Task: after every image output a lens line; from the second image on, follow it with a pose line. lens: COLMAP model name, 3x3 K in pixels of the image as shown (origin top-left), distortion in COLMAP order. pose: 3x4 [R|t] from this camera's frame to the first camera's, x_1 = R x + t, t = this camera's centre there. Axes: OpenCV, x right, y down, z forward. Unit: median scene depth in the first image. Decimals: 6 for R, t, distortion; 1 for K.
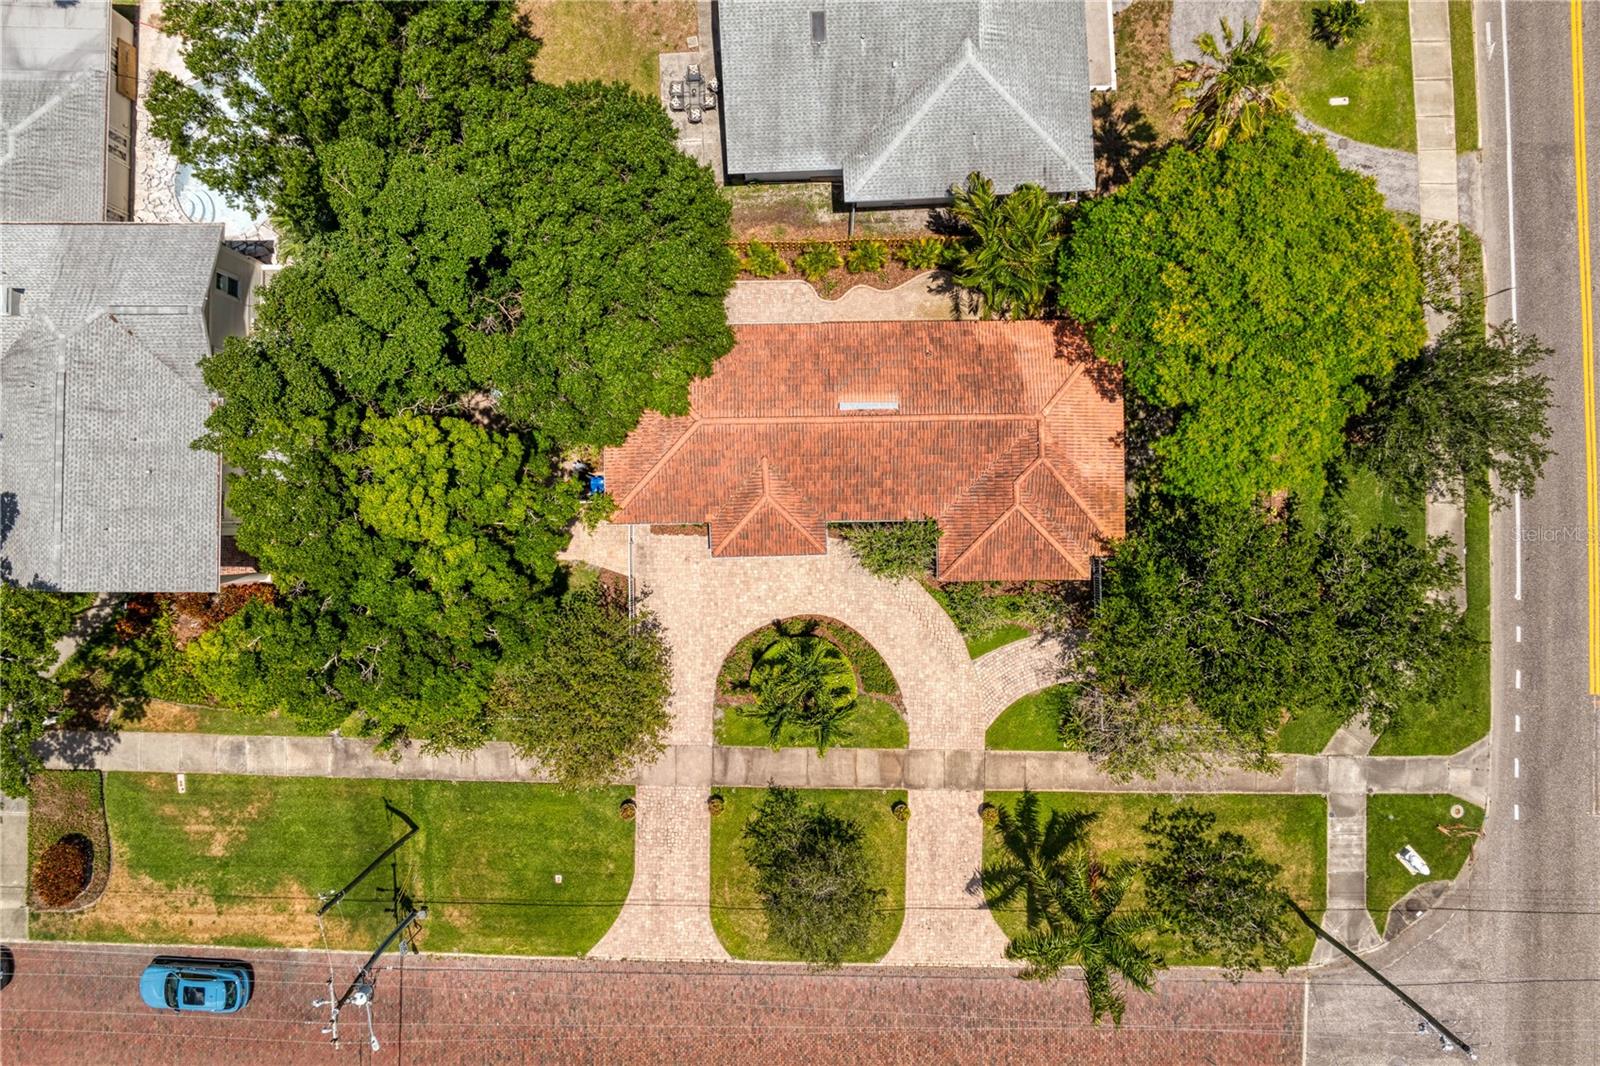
lens RADIAL K [[1091.9, 0, 800.0], [0, 1091.9, 533.0], [0, 0, 1]] dist [-0.032771, -0.001029]
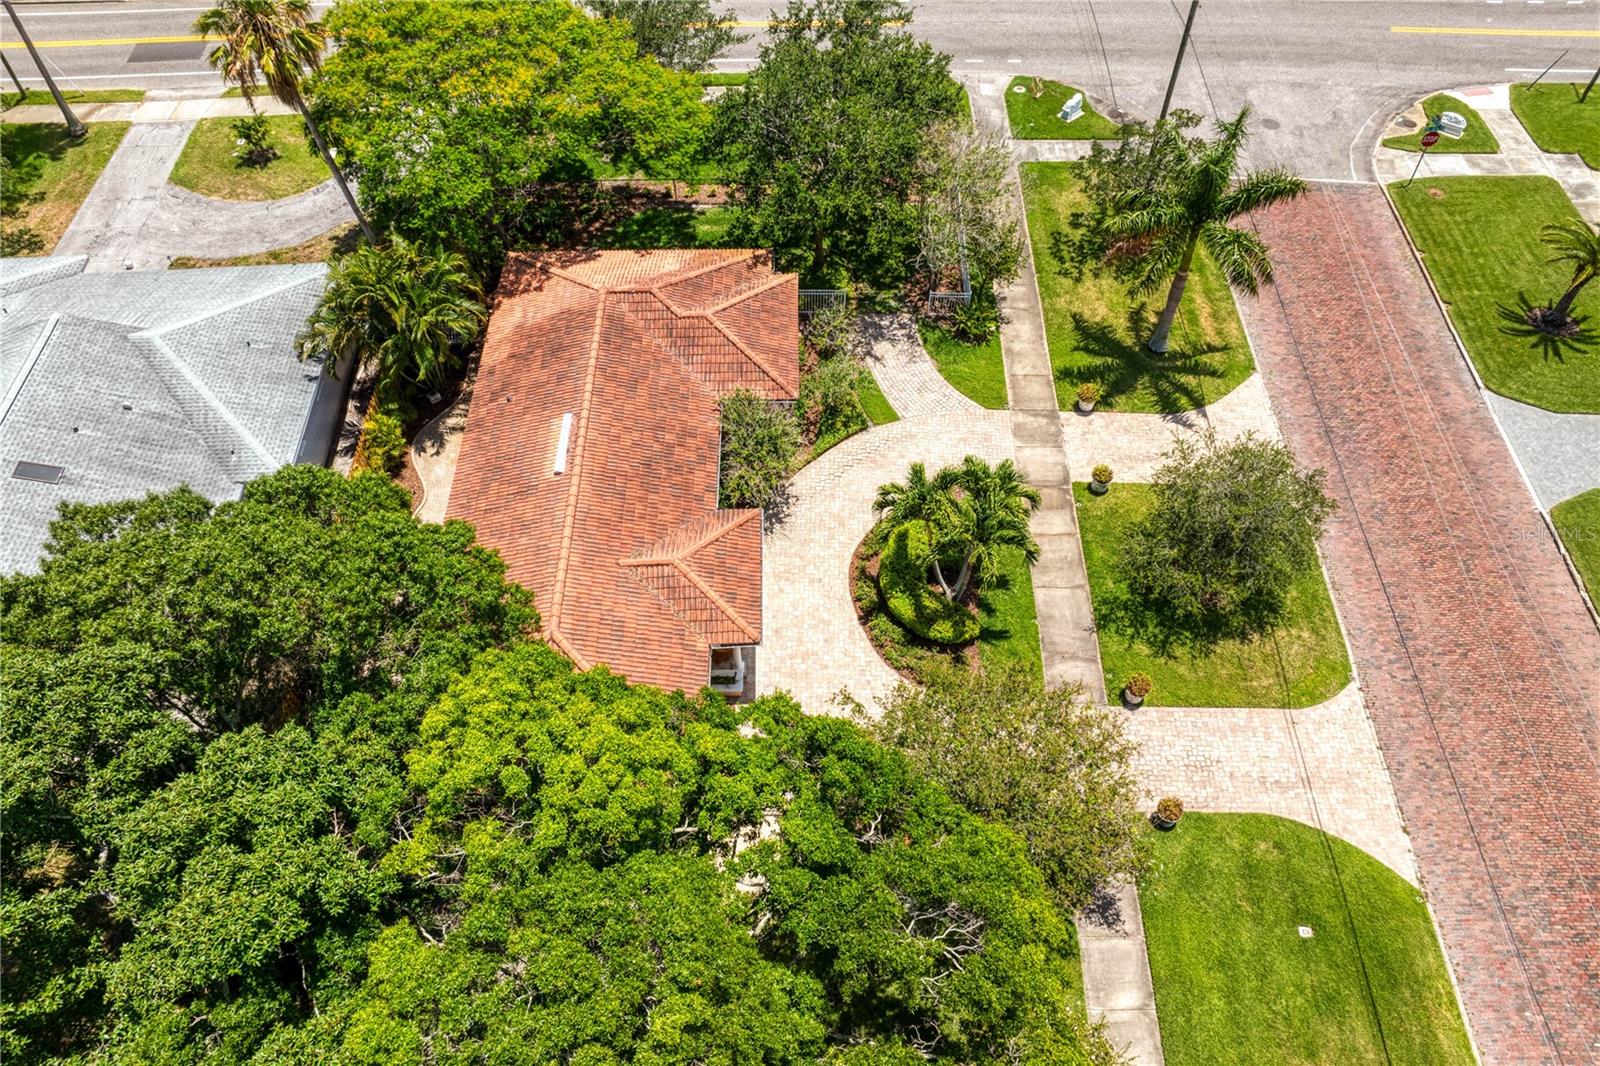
lens RADIAL K [[1096.7, 0, 800.0], [0, 1096.7, 533.0], [0, 0, 1]] dist [-0.038949, -0.001677]
pose [[0.008332, -0.792928, 0.609259, -0.409009], [0.999847, 0.015964, 0.007103, 0.036127], [-0.015358, 0.609107, 0.792940, 0.406261]]
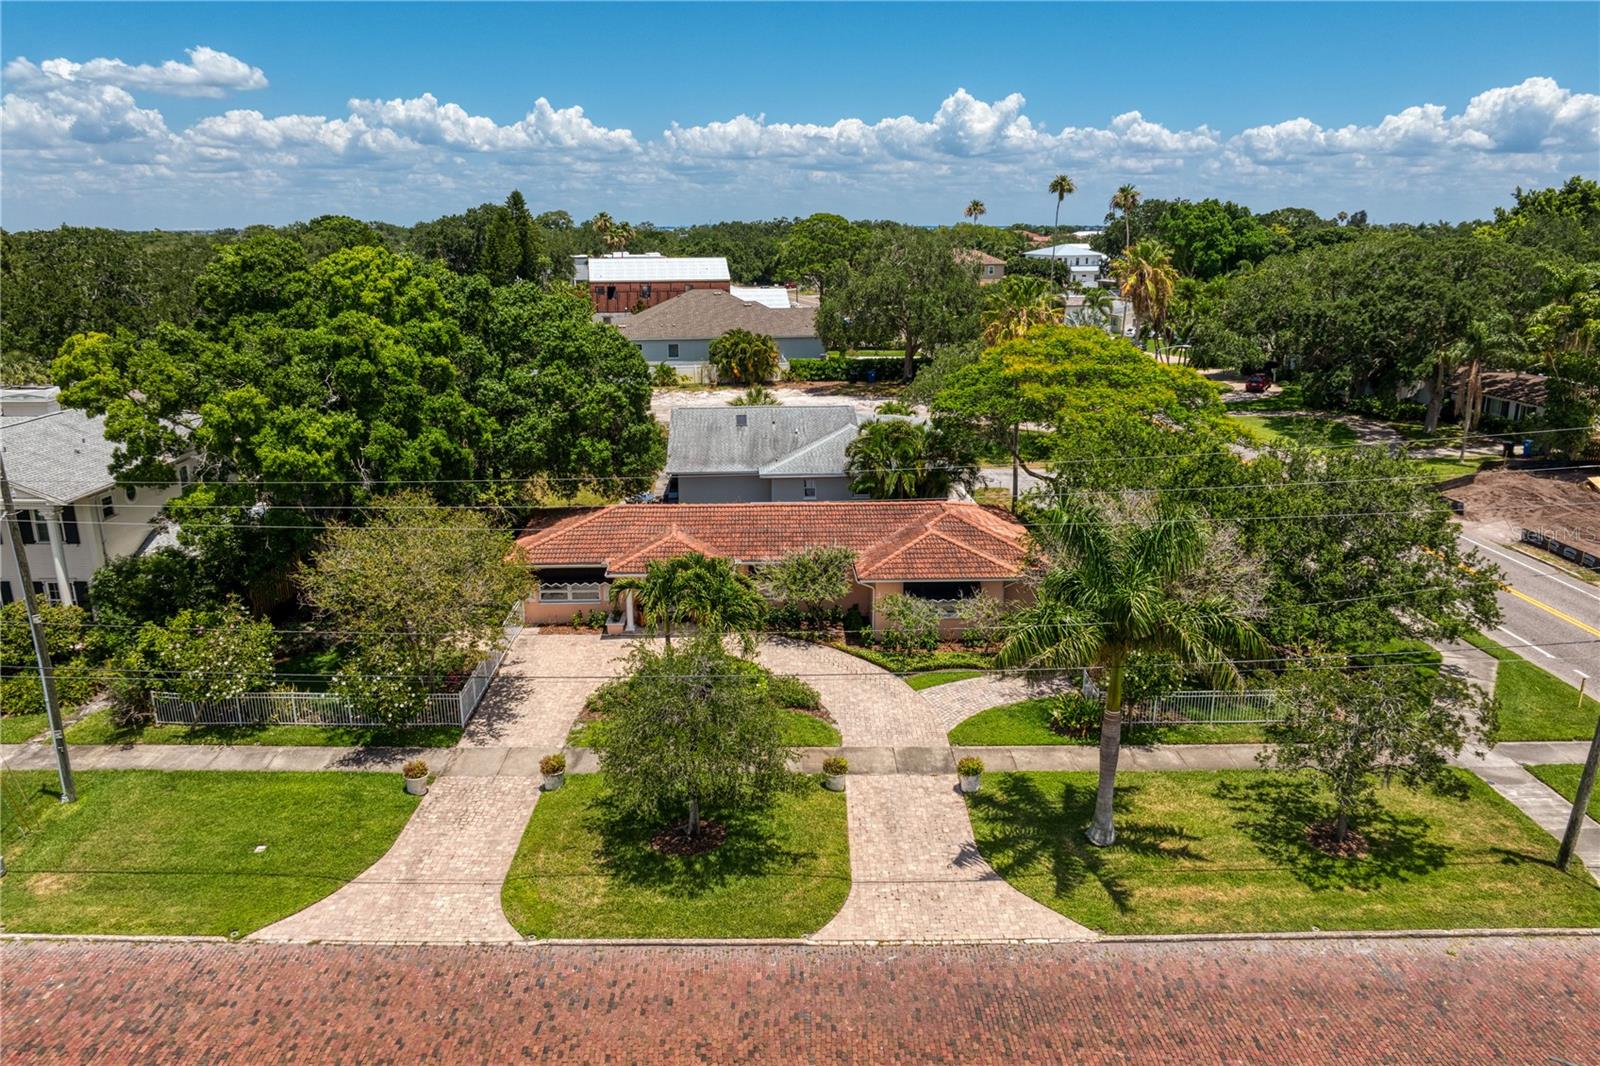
lens RADIAL K [[1091.9, 0, 800.0], [0, 1091.9, 533.0], [0, 0, 1]] dist [-0.032771, -0.001029]
pose [[0.999837, -0.005049, 0.017314, 0.061248], [0.018033, 0.295591, -0.955144, 0.831468], [-0.000295, 0.955301, 0.295634, 0.662122]]
